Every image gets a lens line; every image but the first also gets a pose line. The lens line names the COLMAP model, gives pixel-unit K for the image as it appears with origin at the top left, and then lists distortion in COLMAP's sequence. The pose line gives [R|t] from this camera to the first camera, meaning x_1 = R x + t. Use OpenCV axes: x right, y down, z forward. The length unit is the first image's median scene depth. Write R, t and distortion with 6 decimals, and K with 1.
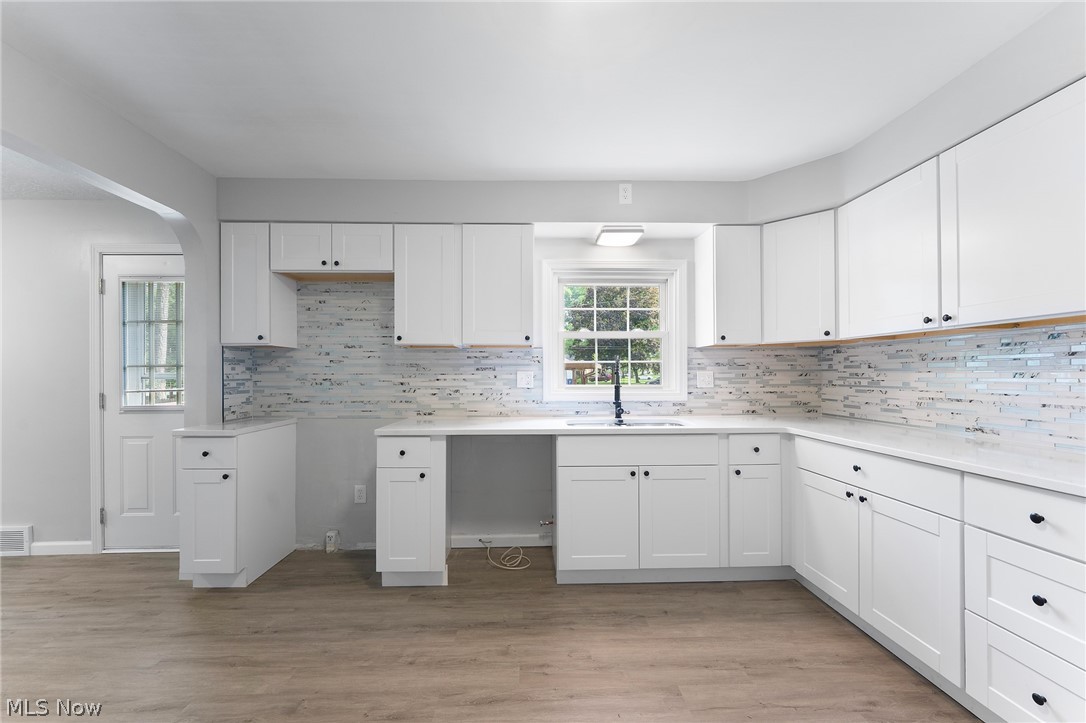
lens RADIAL K [[434.7, 0, 542.4], [0, 434.7, 372.7], [0, 0, 1]] dist [-0.000187, -0.000162]
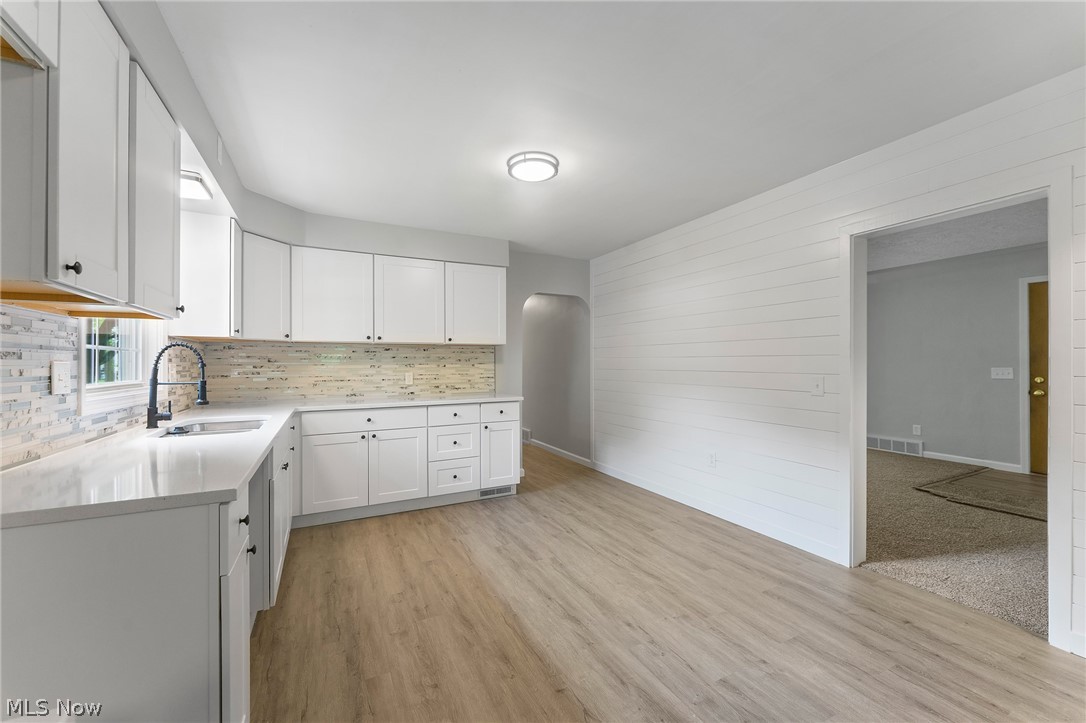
lens RADIAL K [[434.7, 0, 534.6], [0, 434.7, 361.3], [0, 0, 1]] dist [-0.000187, -0.000162]
pose [[-0.405592, 0.010727, 0.913991, -0.885767], [0.001986, 0.999939, -0.010855, 0.003952], [-0.914052, -0.002588, -0.405589, 0.859279]]
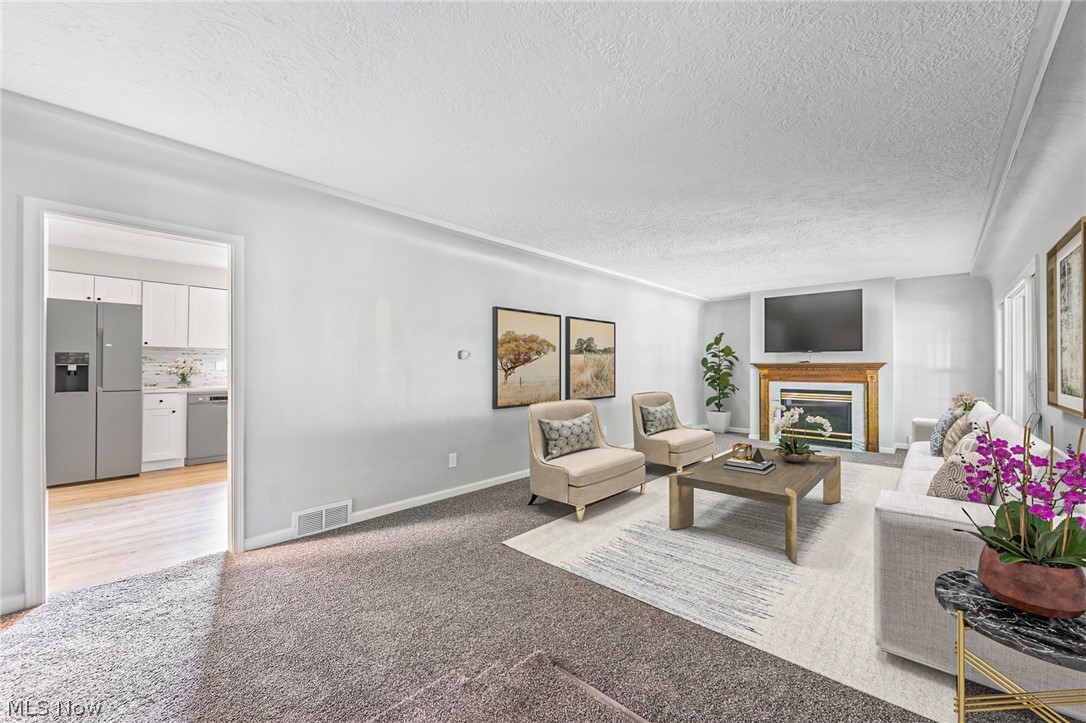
lens RADIAL K [[434.7, 0, 540.9], [0, 434.7, 363.7], [0, 0, 1]] dist [-0.000187, -0.000162]
pose [[0.702737, 0.013322, 0.711325, -0.489676], [-0.013239, 0.999896, -0.005648, -0.002964], [-0.711327, -0.005449, 0.702841, -1.593615]]
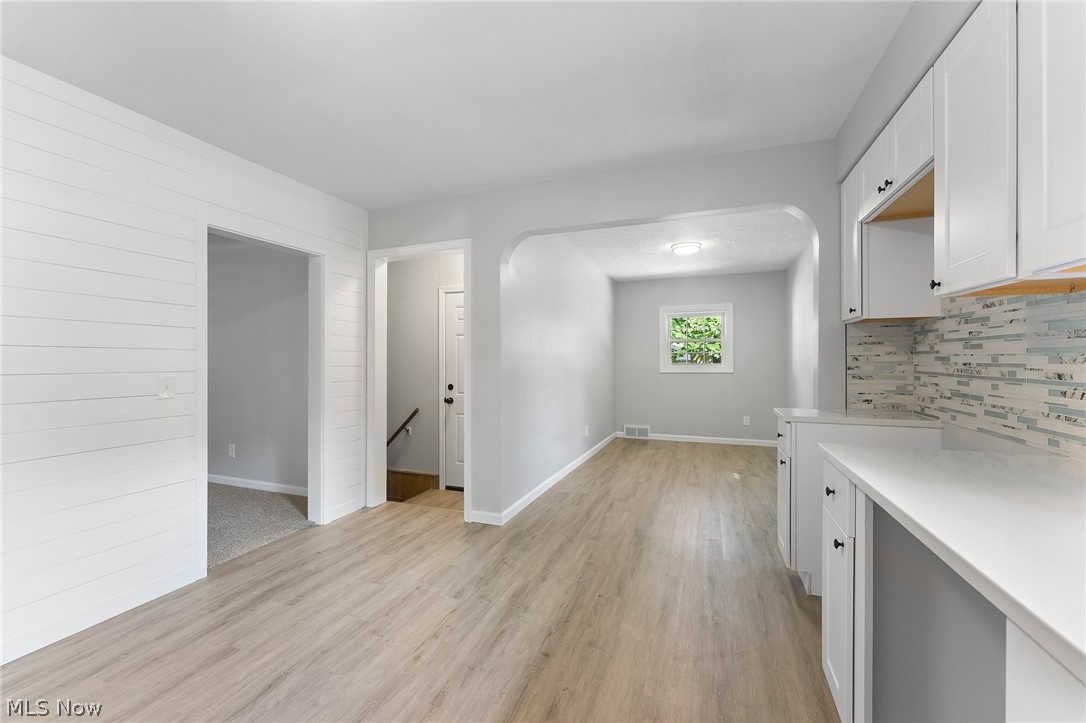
lens RADIAL K [[434.7, 0, 541.0], [0, 434.7, 357.9], [0, 0, 1]] dist [-0.000187, -0.000162]
pose [[-0.391002, 0.004146, -0.920380, 0.346697], [0.010696, 0.999943, -0.000040, 0.000763], [0.920328, -0.009860, -0.391024, 0.836001]]
